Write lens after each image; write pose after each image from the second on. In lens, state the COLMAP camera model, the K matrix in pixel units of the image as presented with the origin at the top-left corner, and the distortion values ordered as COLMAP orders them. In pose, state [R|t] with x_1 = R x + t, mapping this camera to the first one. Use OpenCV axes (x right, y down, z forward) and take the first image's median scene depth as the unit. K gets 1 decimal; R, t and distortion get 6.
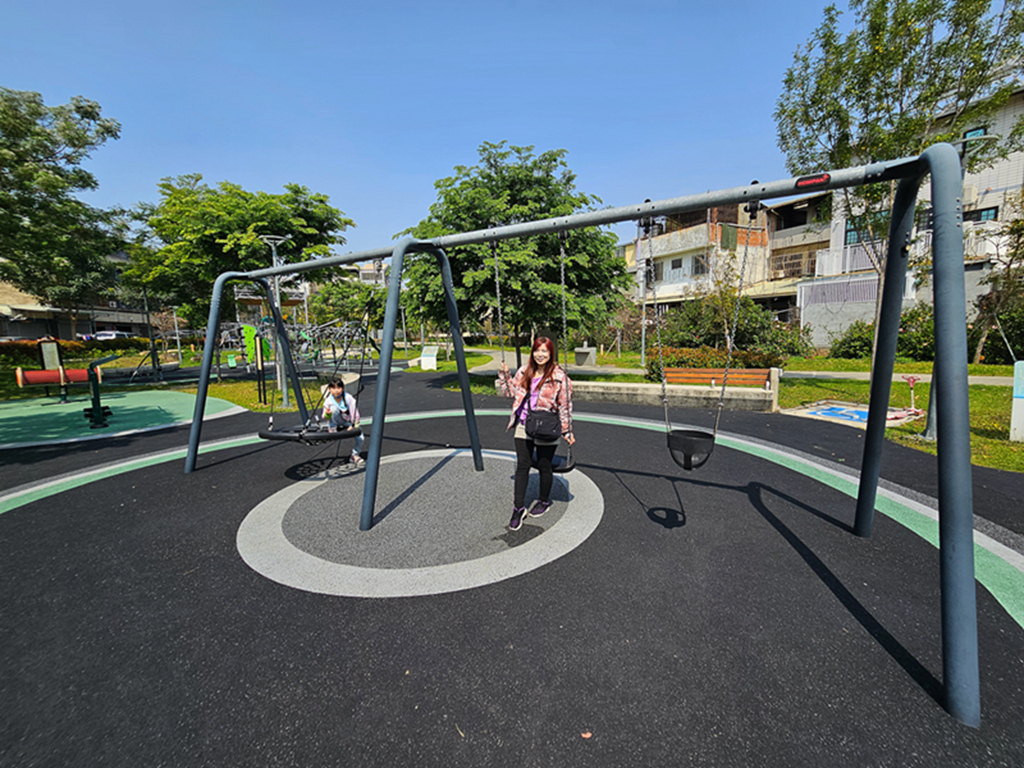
lens RADIAL K [[416.5, 0, 511.1], [0, 416.5, 381.5], [0, 0, 1]] dist [-0.000567, 0.000186]
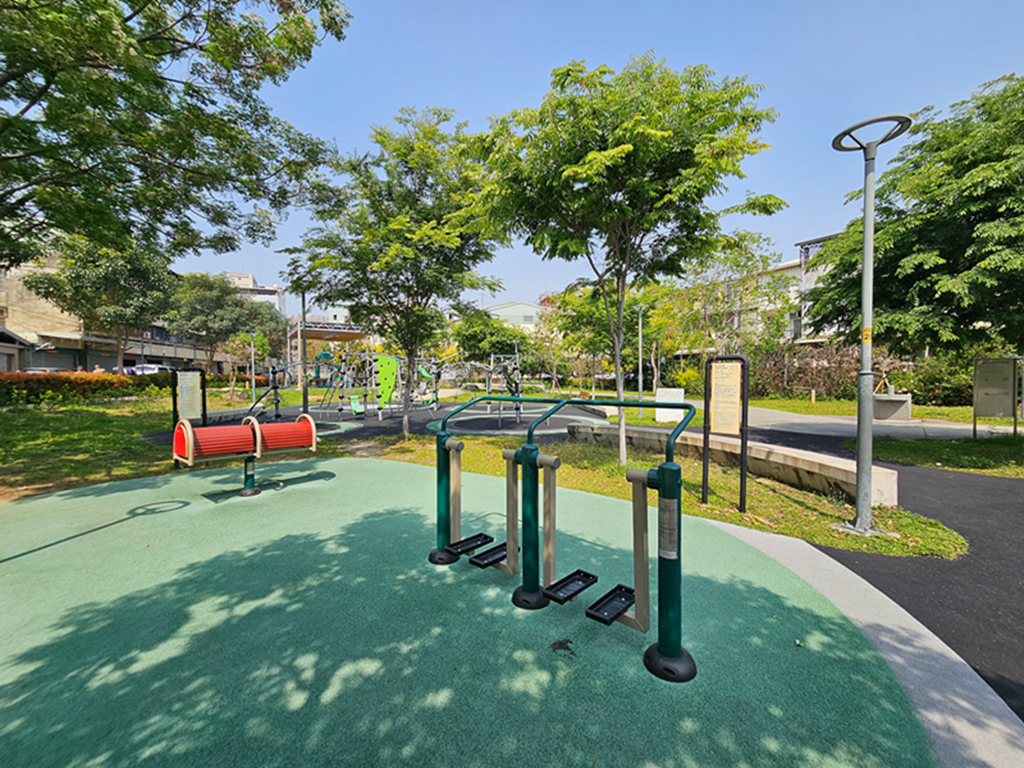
lens RADIAL K [[416.5, 0, 512.8], [0, 416.5, 387.1], [0, 0, 1]] dist [-0.000567, 0.000186]
pose [[0.999798, 0.015502, 0.012786, -0.312550], [-0.014297, 0.995890, -0.089435, -0.012708], [-0.014119, 0.089234, 0.995911, 0.196721]]
